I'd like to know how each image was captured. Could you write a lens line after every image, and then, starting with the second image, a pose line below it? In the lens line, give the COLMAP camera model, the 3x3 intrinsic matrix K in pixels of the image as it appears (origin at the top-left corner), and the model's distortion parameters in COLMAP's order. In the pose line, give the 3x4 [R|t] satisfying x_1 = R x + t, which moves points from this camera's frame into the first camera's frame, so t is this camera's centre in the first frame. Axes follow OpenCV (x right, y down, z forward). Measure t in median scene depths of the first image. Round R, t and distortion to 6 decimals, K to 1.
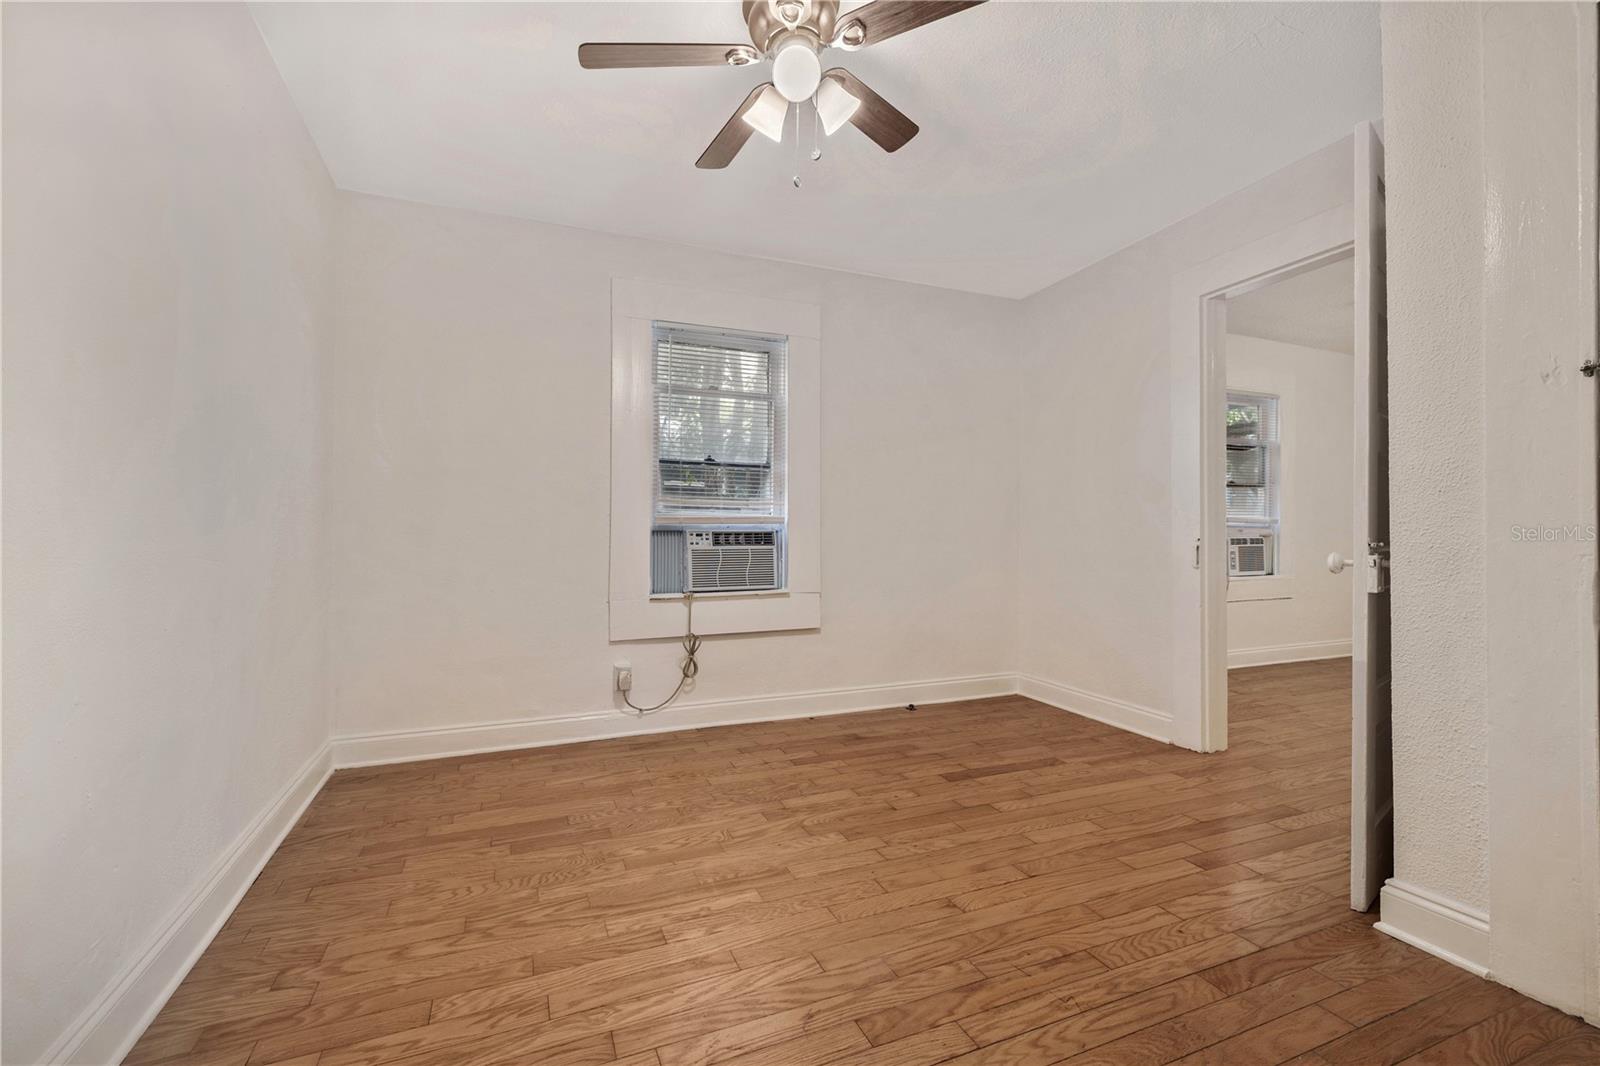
lens RADIAL K [[678.5, 0, 784.3], [0, 678.5, 528.9], [0, 0, 1]] dist [-0.000011, -0.000083]
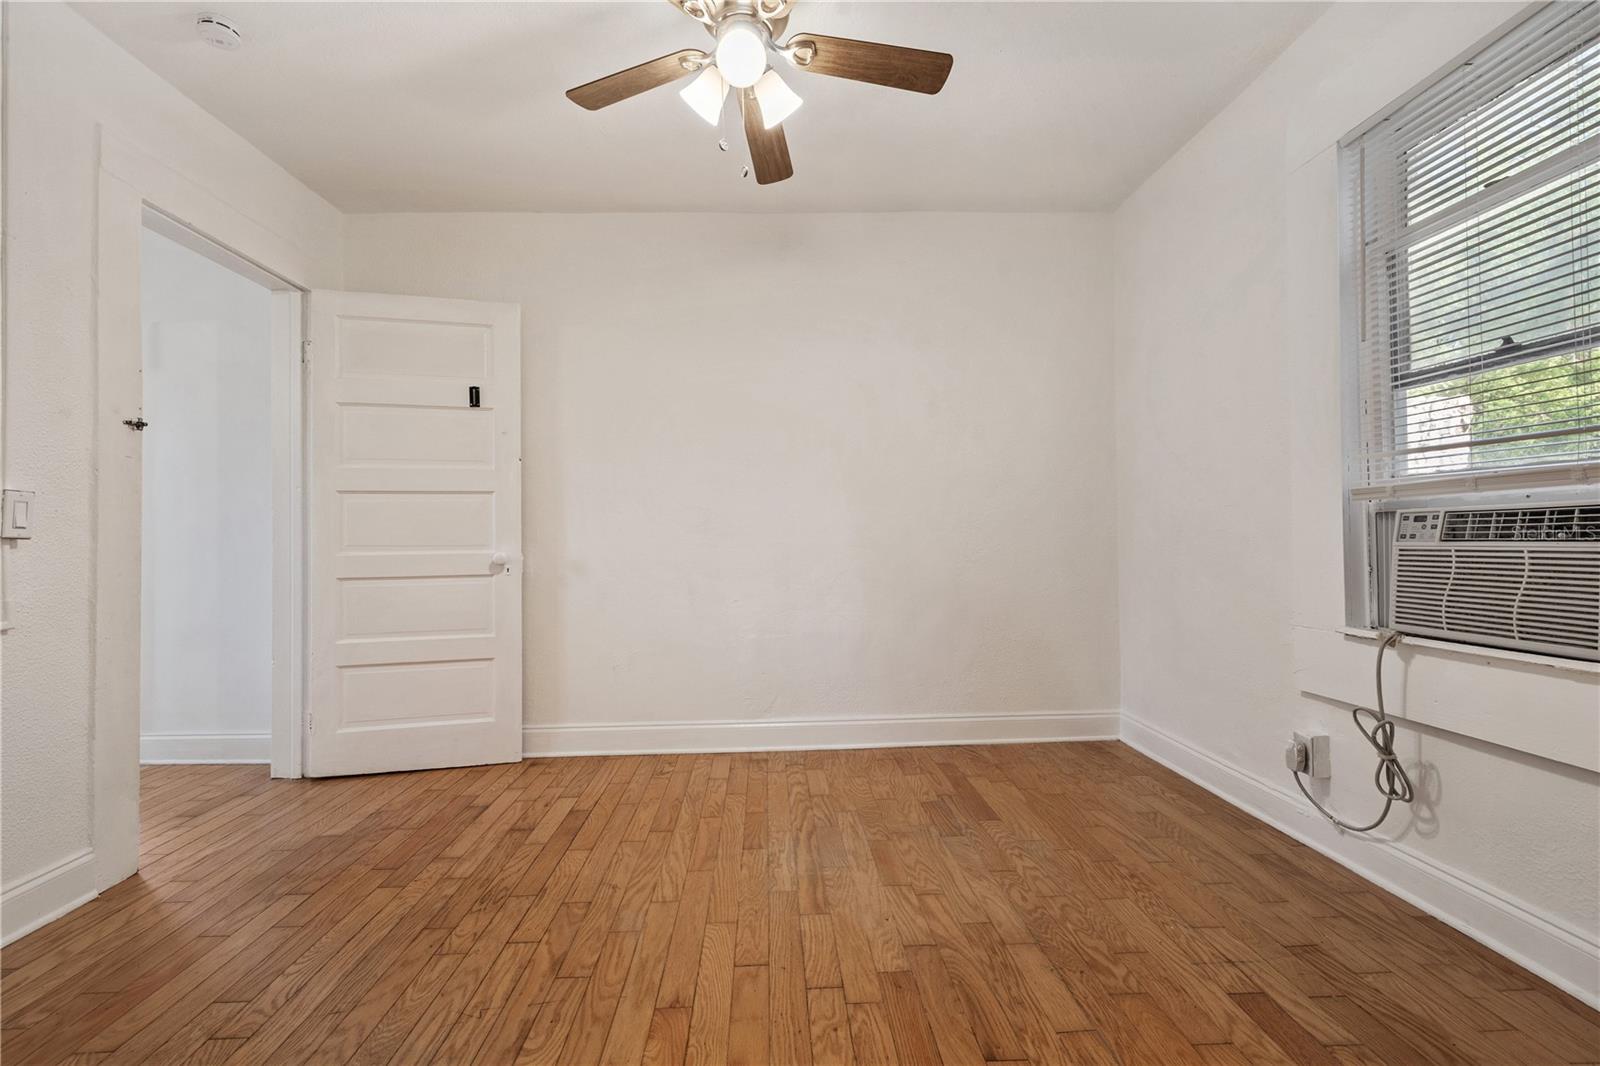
lens RADIAL K [[711.1, 0, 780.1], [0, 711.1, 526.8], [0, 0, 1]] dist [-0.000156, -0.000021]
pose [[-0.353776, -0.007807, -0.935297, 0.771533], [0.027763, 0.999437, -0.018844, 0.017342], [0.934918, -0.032634, -0.353360, 1.122914]]
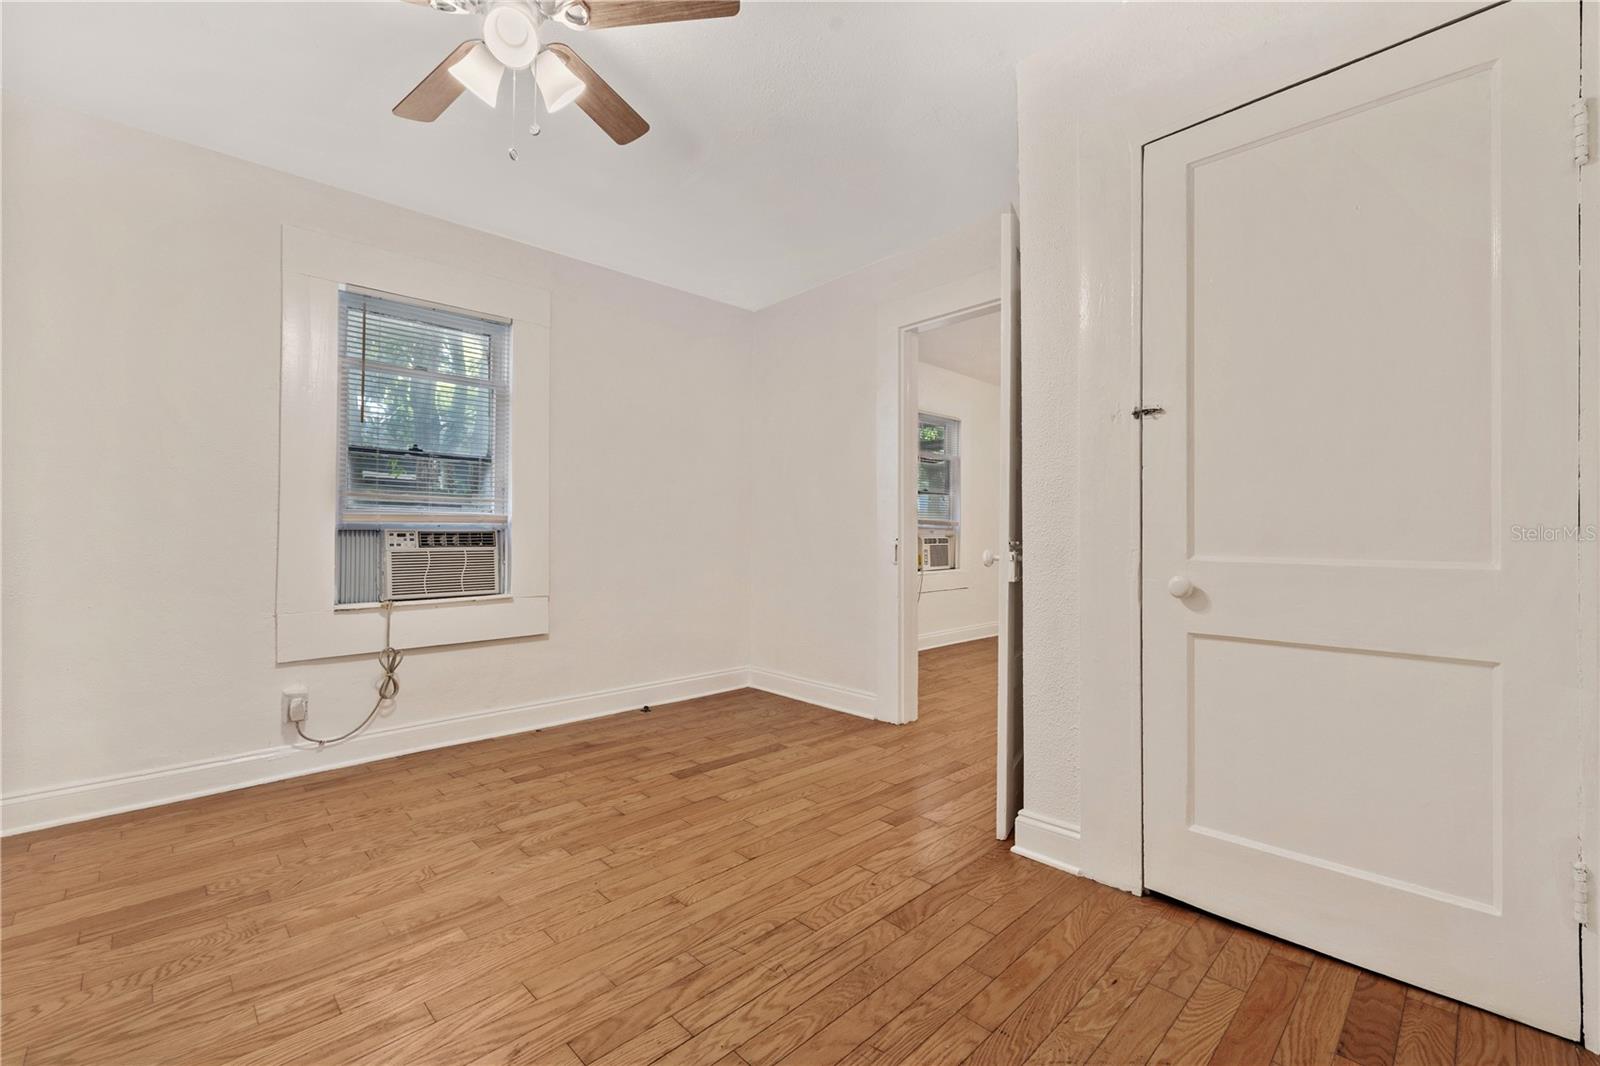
lens RADIAL K [[679.7, 0, 794.0], [0, 679.7, 528.6], [0, 0, 1]] dist [-0.002603, 0.000127]
pose [[0.927163, 0.004384, 0.374632, 0.023782], [-0.004109, 0.999990, -0.001534, 0.000116], [-0.374635, -0.000117, 0.927172, -0.003410]]
